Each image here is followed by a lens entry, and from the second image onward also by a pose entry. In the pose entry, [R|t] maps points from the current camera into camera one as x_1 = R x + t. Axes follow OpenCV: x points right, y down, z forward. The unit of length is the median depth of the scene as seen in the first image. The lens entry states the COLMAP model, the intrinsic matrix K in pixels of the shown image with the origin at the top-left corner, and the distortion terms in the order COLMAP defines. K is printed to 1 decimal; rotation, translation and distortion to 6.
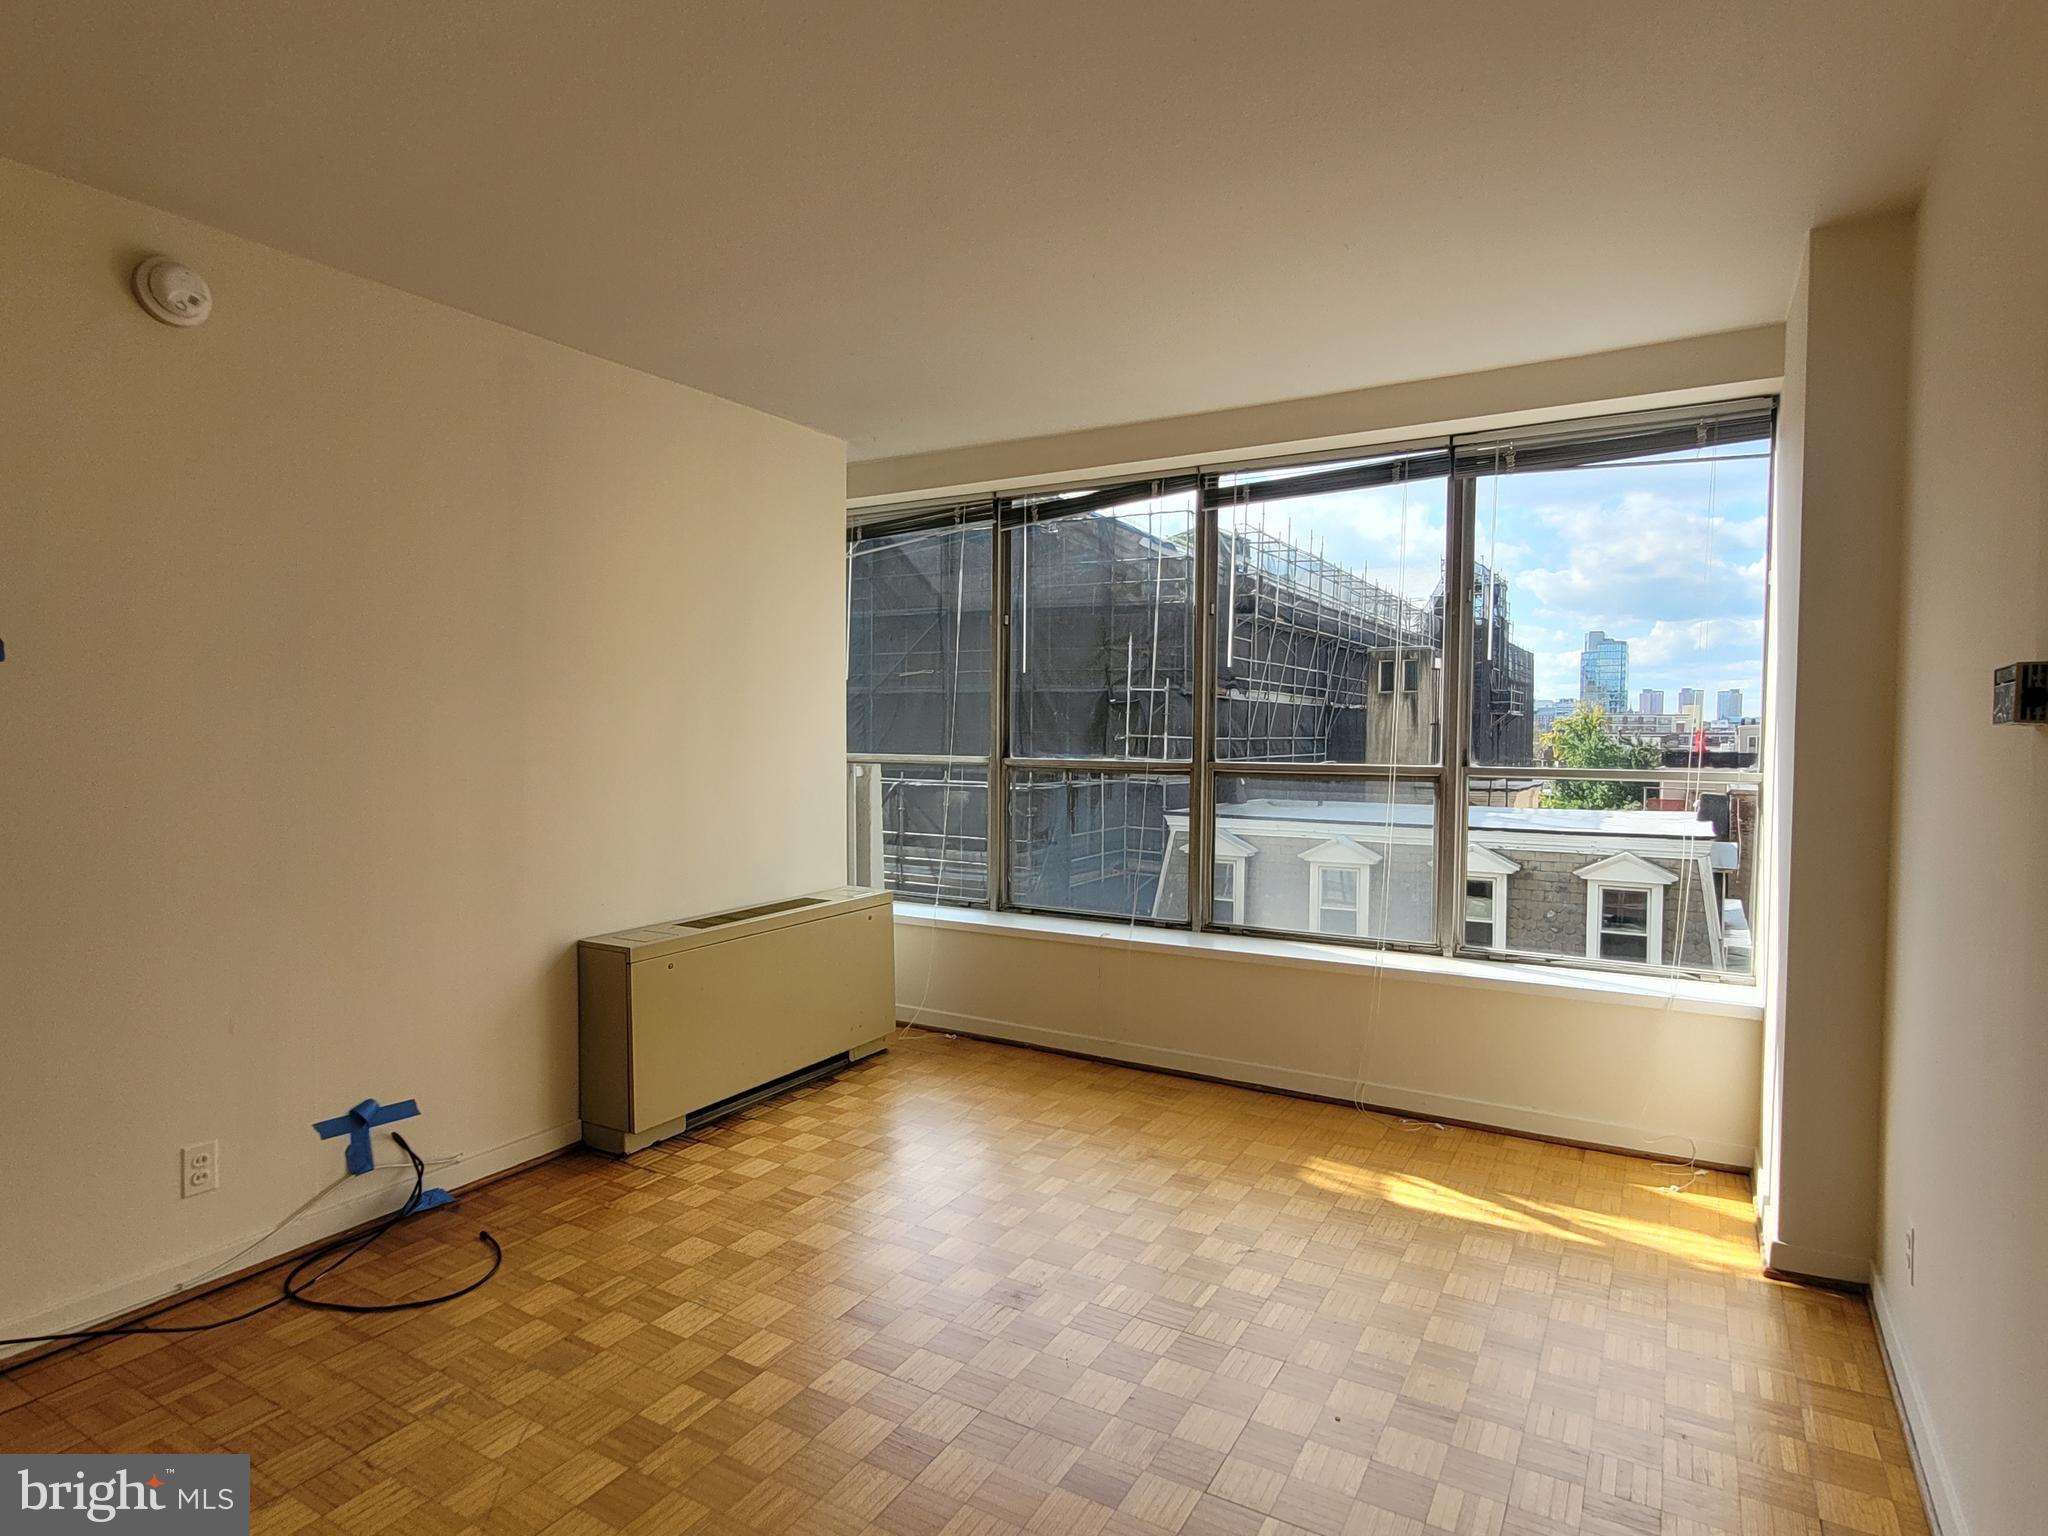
lens RADIAL K [[1030.2, 0, 1028.5], [0, 1030.2, 783.1], [0, 0, 1]] dist [0.000733, 0.000207]
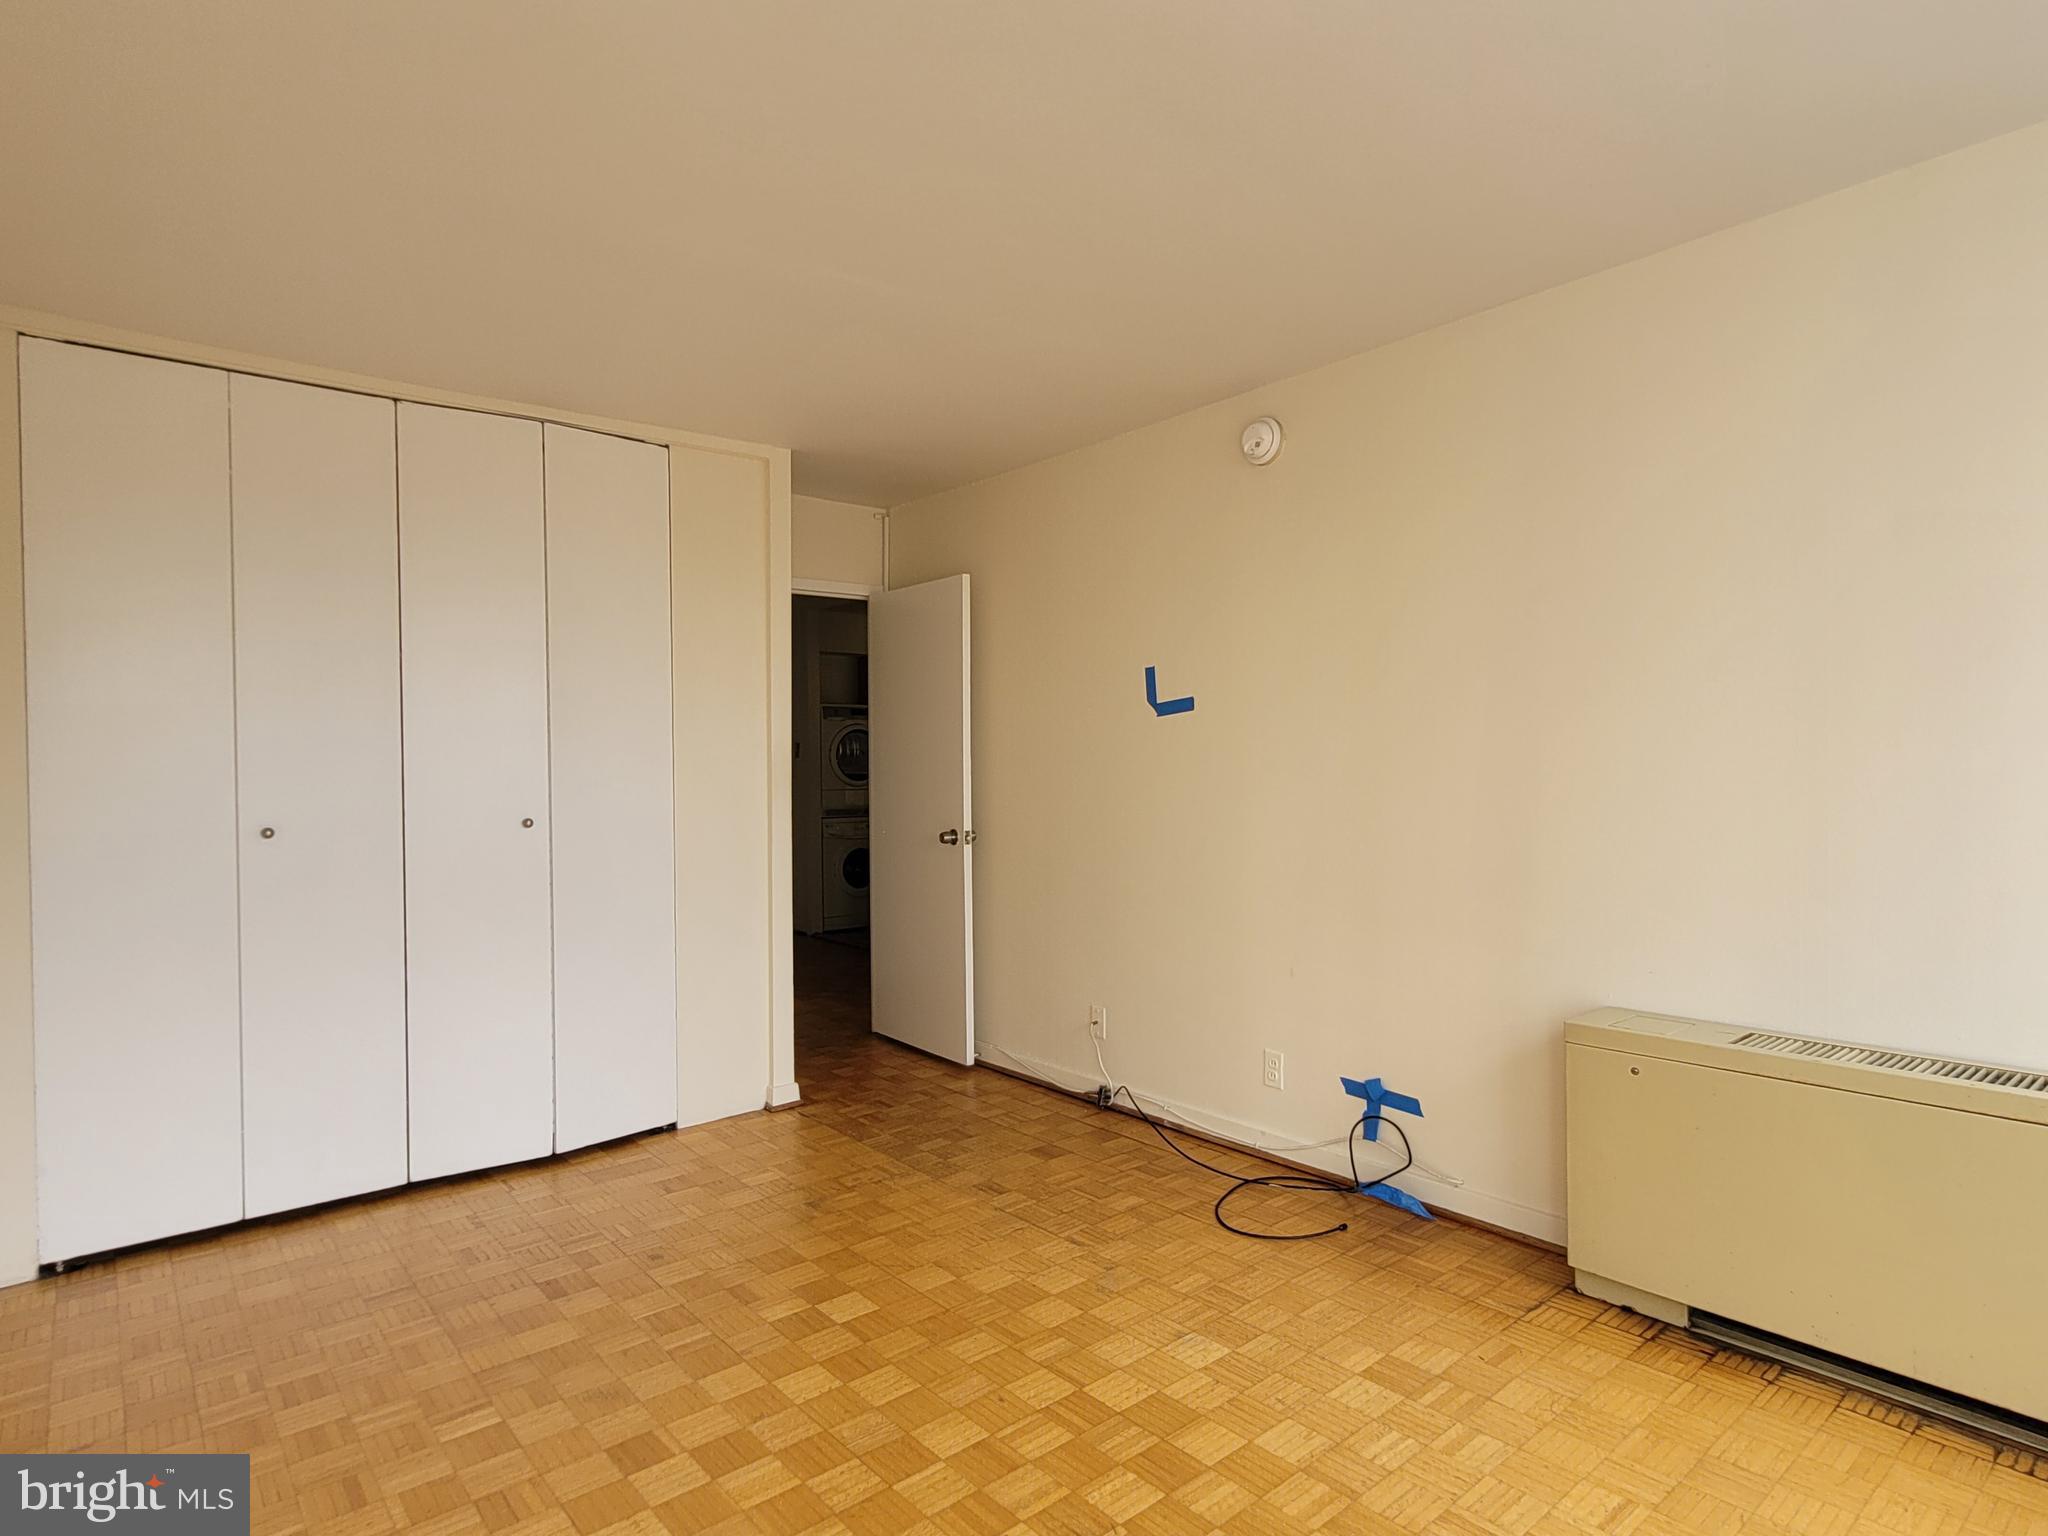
lens RADIAL K [[1030.2, 0, 1028.5], [0, 1030.2, 783.1], [0, 0, 1]] dist [0.000733, 0.000207]
pose [[-0.260126, 0.017441, -0.965417, 0.532961], [-0.044998, 0.998532, 0.030164, -0.029292], [0.964526, 0.051288, -0.258959, 0.909584]]
